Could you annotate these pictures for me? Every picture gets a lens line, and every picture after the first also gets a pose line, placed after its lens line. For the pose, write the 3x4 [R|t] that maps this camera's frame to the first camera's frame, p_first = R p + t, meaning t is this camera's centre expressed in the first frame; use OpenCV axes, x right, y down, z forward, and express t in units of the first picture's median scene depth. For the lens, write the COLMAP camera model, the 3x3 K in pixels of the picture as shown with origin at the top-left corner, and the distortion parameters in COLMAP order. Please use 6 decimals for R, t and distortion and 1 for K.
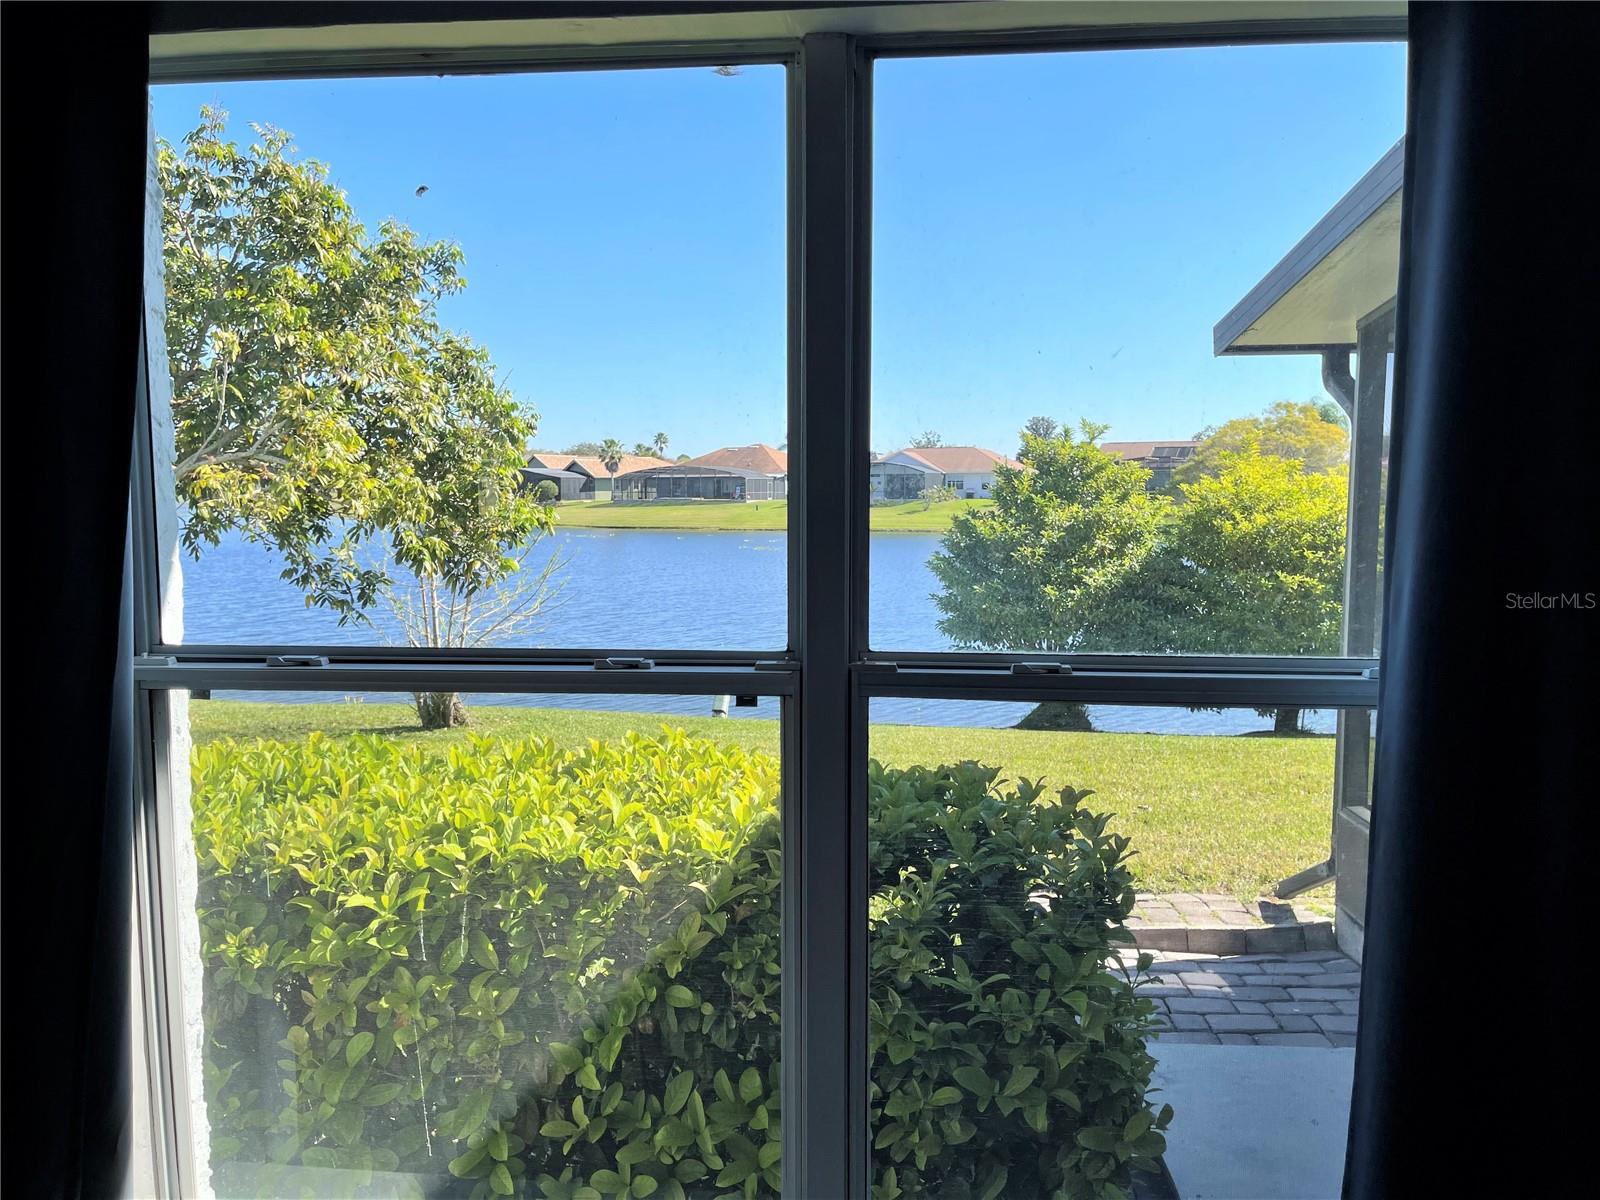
lens RADIAL K [[1211.5, 0, 800.6], [0, 1211.5, 605.8], [0, 0, 1]] dist [0.065256, -0.078165]
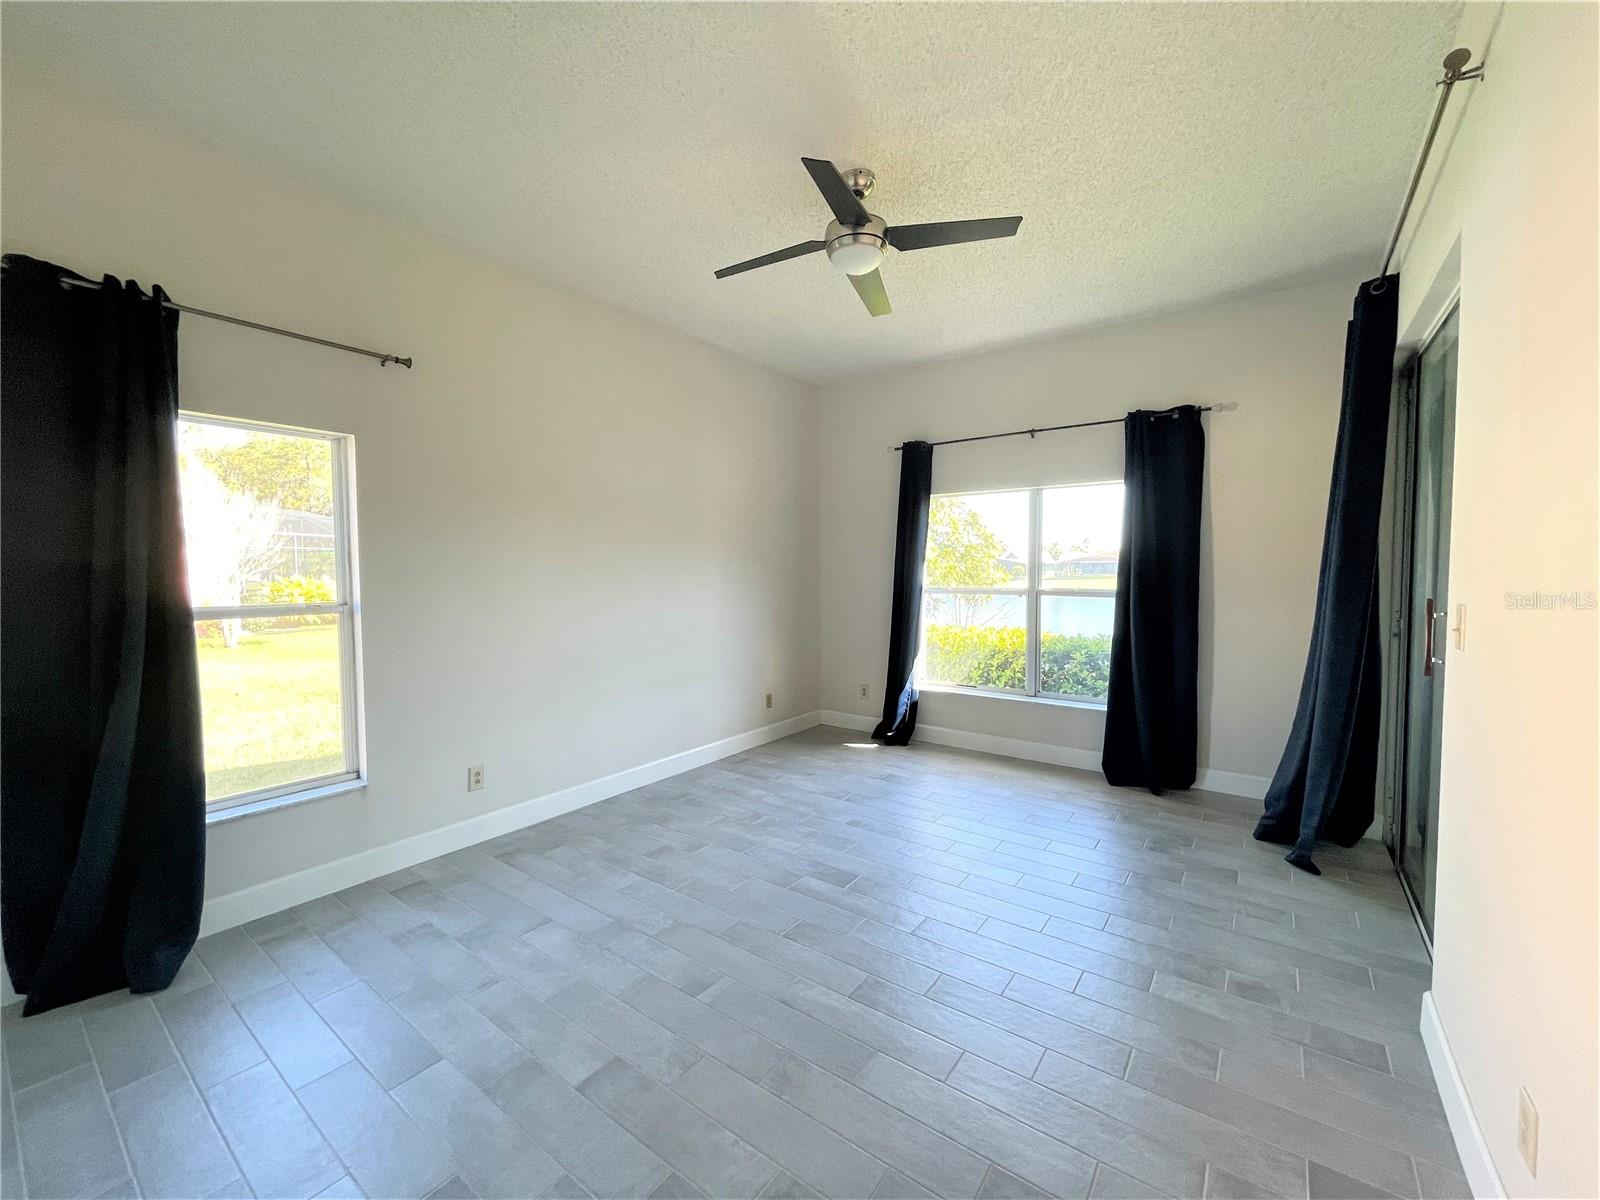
lens RADIAL K [[640.5, 0, 795.8], [0, 640.5, 599.2], [0, 0, 1]] dist [-0.000690, 0.000024]
pose [[0.858078, 0.019212, -0.513160, 0.102567], [-0.045322, 0.998234, -0.038412, 0.043616], [0.511516, 0.056218, 0.857433, -0.369800]]
